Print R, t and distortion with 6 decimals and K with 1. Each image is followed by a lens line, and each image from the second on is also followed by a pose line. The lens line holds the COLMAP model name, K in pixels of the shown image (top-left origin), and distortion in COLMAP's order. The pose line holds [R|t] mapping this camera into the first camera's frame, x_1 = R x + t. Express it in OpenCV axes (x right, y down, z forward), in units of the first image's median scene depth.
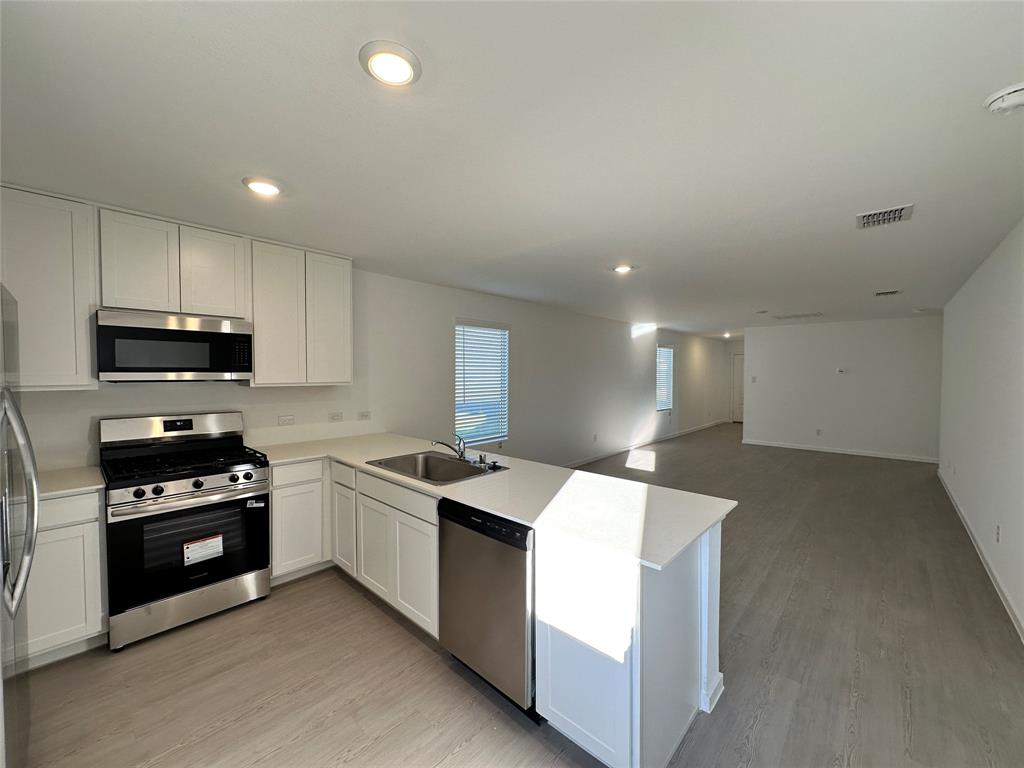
lens RADIAL K [[408.0, 0, 512.0], [0, 408.0, 384.0], [0, 0, 1]] dist [-0.003479, 0.000069]
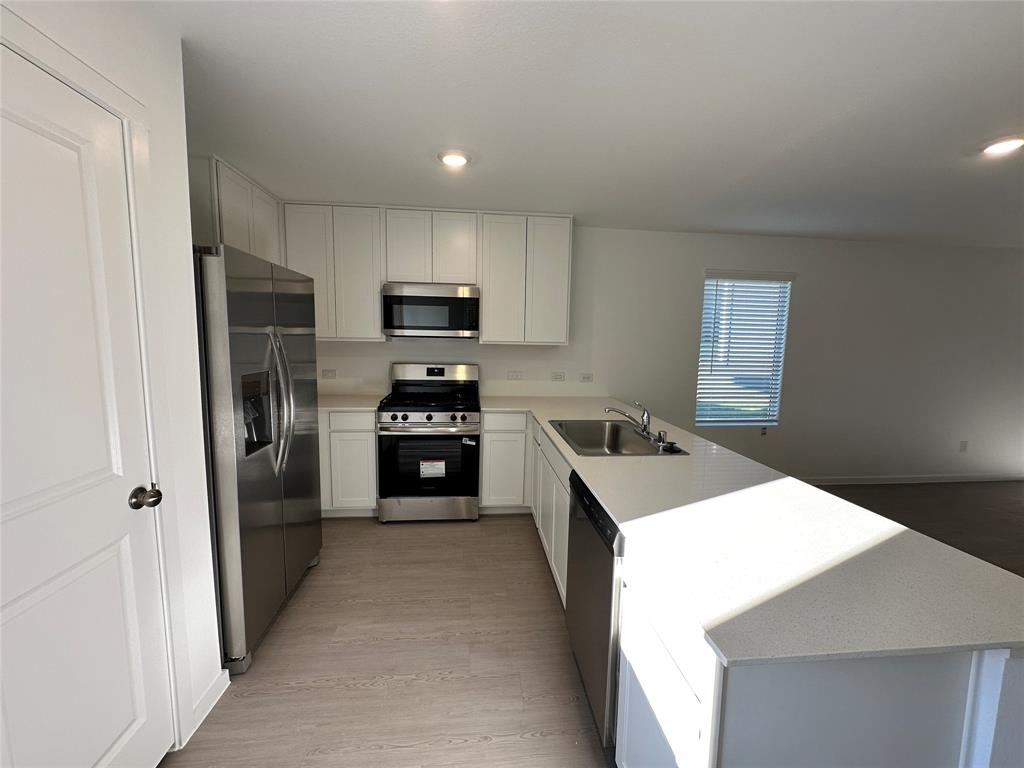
lens RADIAL K [[408.0, 0, 512.0], [0, 408.0, 384.0], [0, 0, 1]] dist [-0.003479, 0.000069]
pose [[0.747319, 0.085048, -0.659000, 0.233477], [-0.036718, 0.995545, 0.086842, 0.019260], [0.663450, -0.040701, 0.747113, 0.200763]]
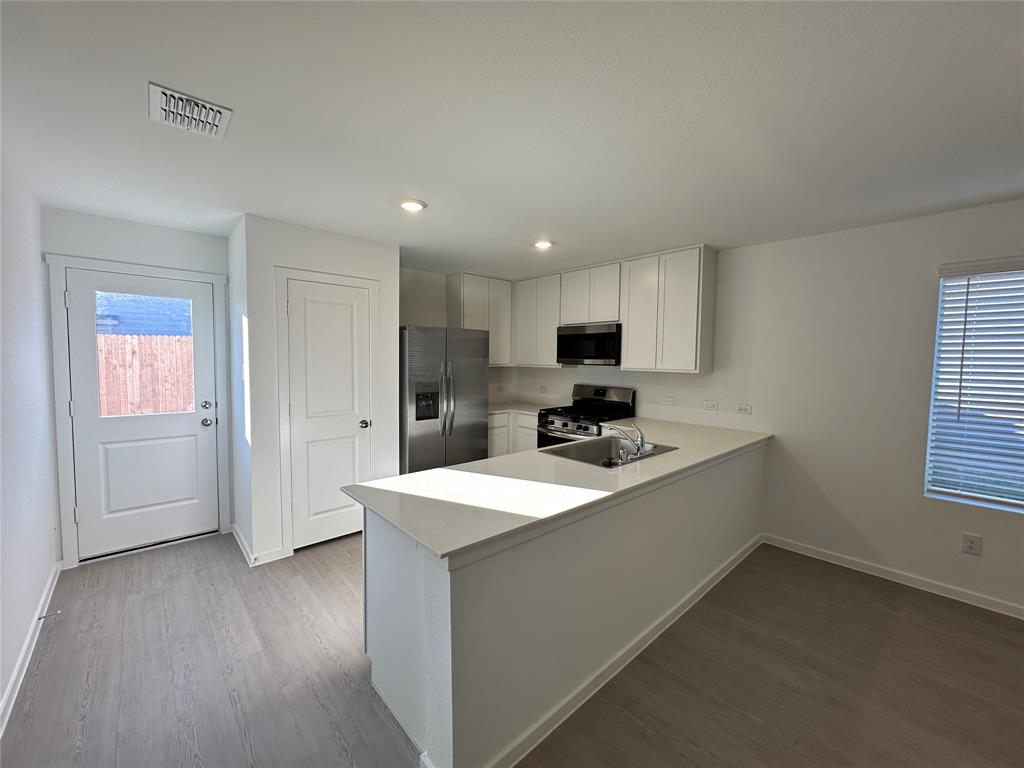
lens RADIAL K [[408.0, 0, 512.0], [0, 408.0, 384.0], [0, 0, 1]] dist [-0.003479, 0.000069]
pose [[-0.081446, 0.056856, -0.995055, 0.838810], [-0.043131, 0.997235, 0.060511, -0.015247], [0.995744, 0.047846, -0.078769, 0.824646]]
